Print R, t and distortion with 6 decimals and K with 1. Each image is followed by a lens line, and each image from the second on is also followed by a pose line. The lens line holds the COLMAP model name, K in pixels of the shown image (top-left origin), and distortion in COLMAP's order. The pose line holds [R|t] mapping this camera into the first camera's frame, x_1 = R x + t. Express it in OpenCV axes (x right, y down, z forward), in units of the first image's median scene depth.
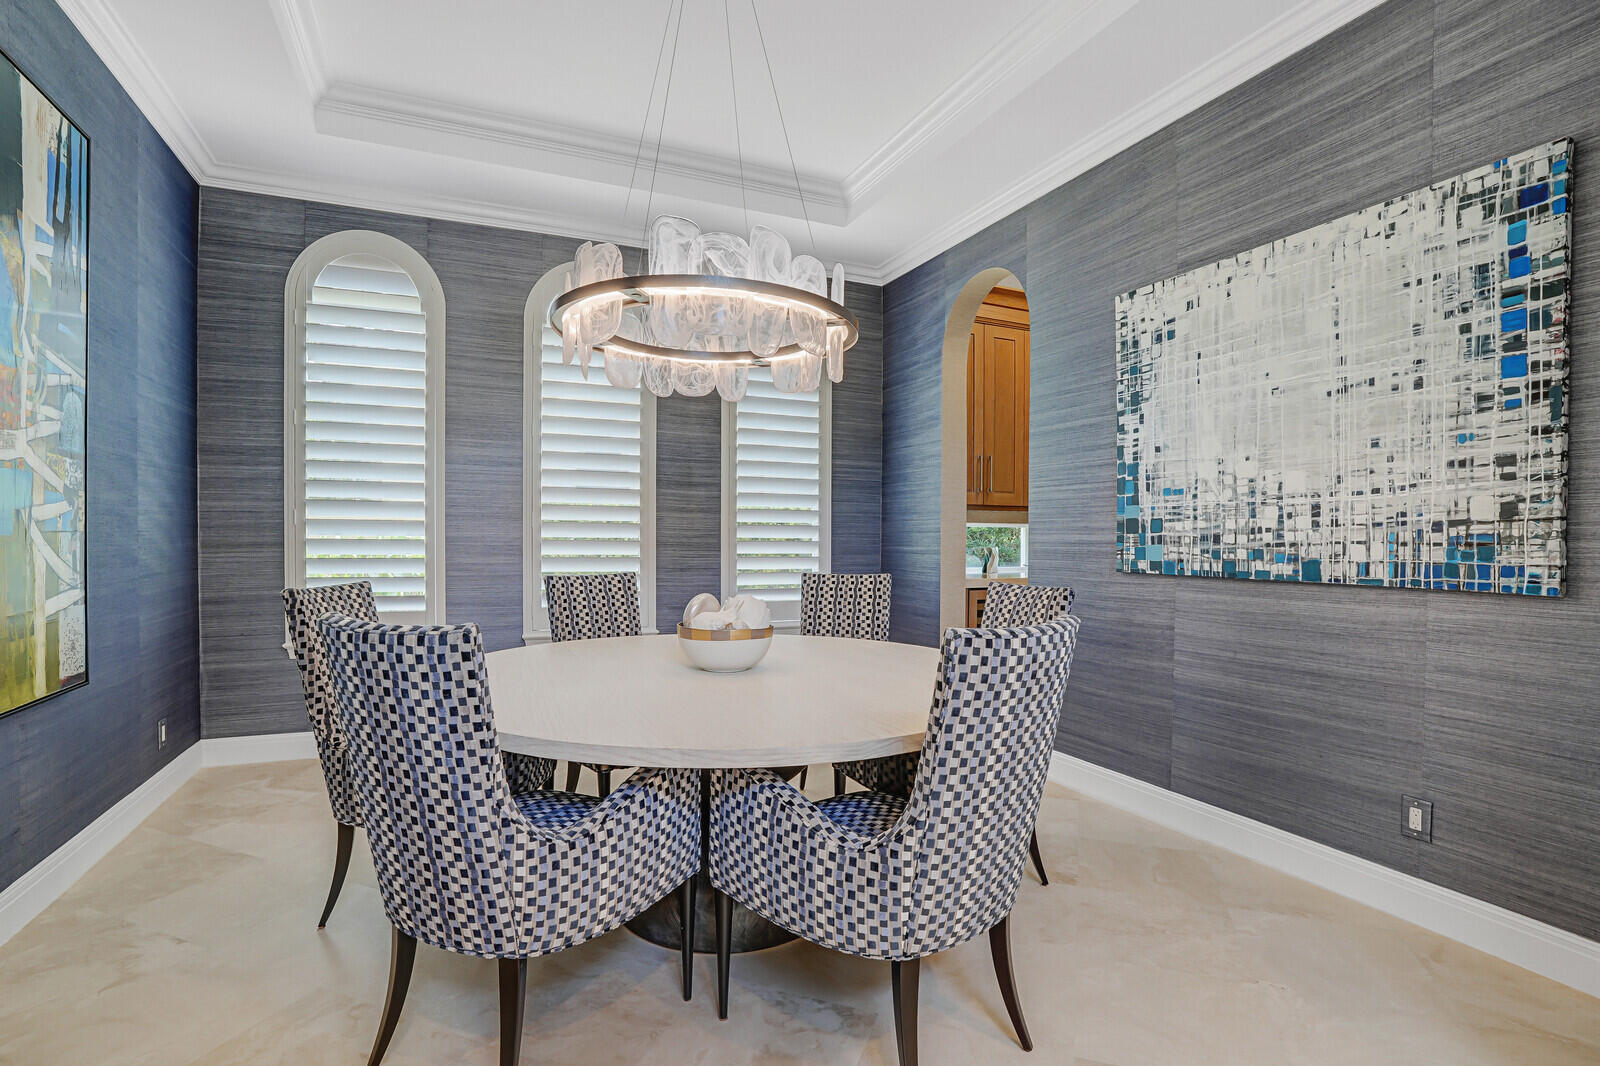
lens RADIAL K [[739.6, 0, 800.0], [0, 739.6, 533.0], [0, 0, 1]] dist [-0.069055, 0.023596]
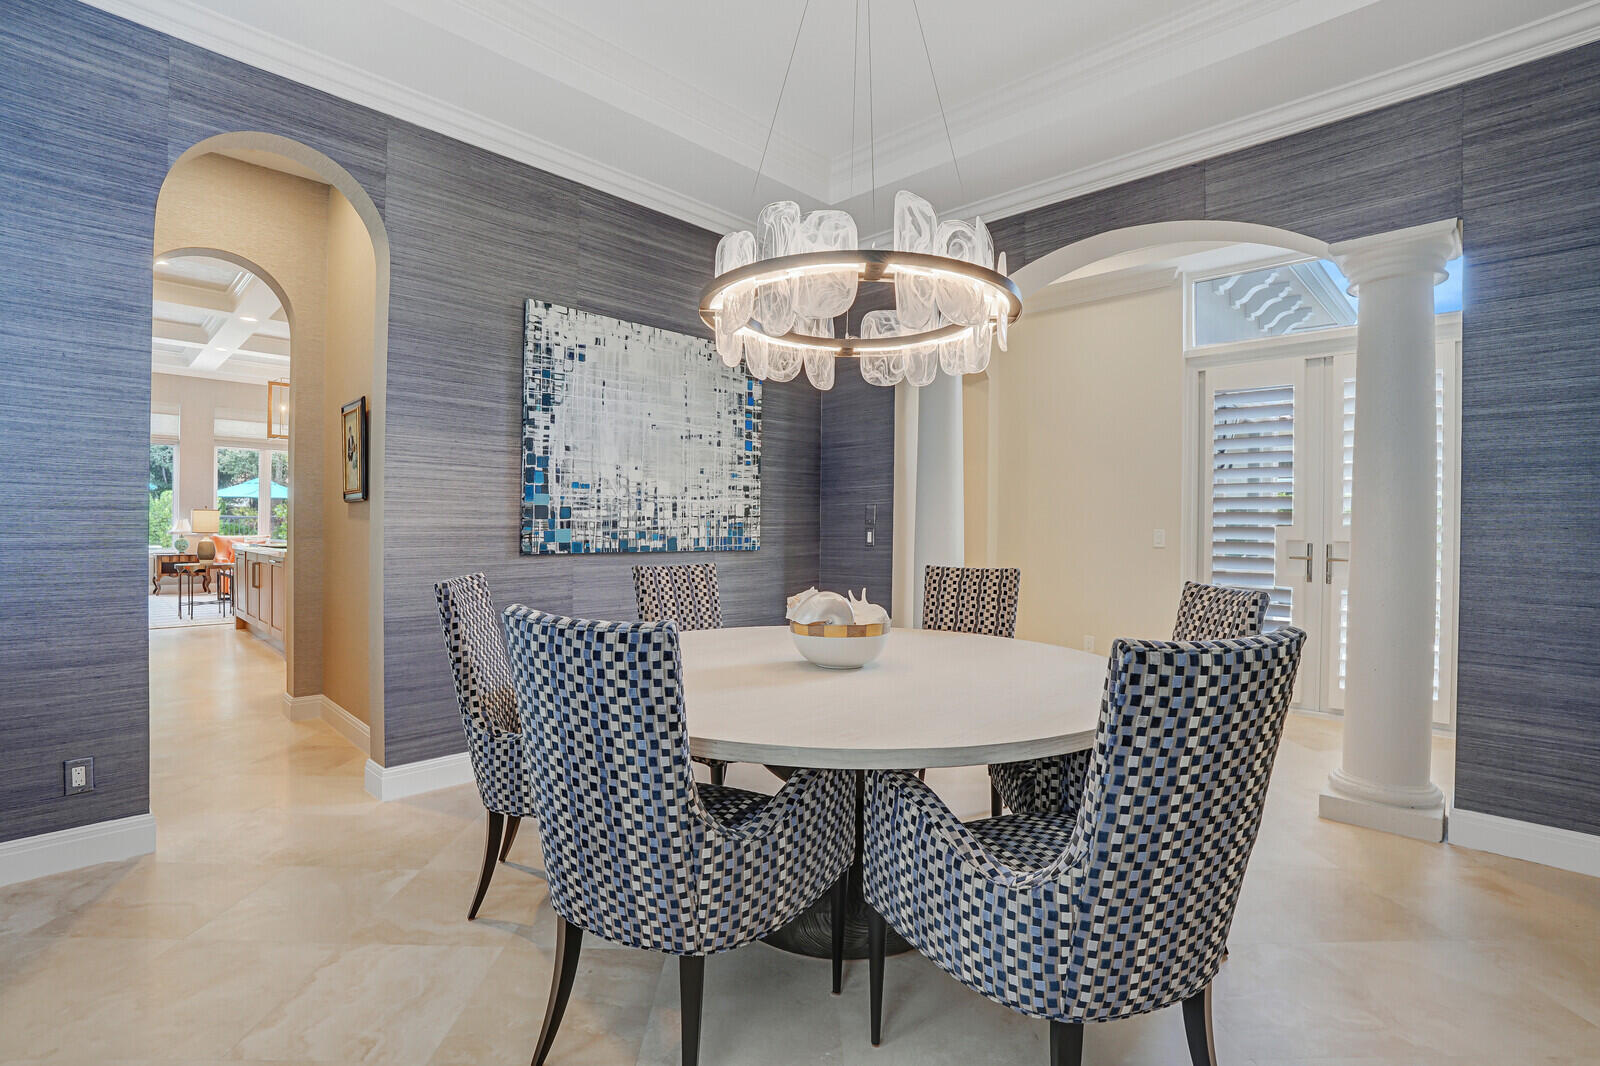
lens RADIAL K [[739.6, 0, 800.0], [0, 739.6, 533.0], [0, 0, 1]] dist [-0.069055, 0.023596]
pose [[-0.348699, -0.004299, 0.937225, -0.823585], [-0.008022, 0.999967, 0.001602, 0.019540], [-0.937200, -0.006960, -0.348722, 1.144301]]
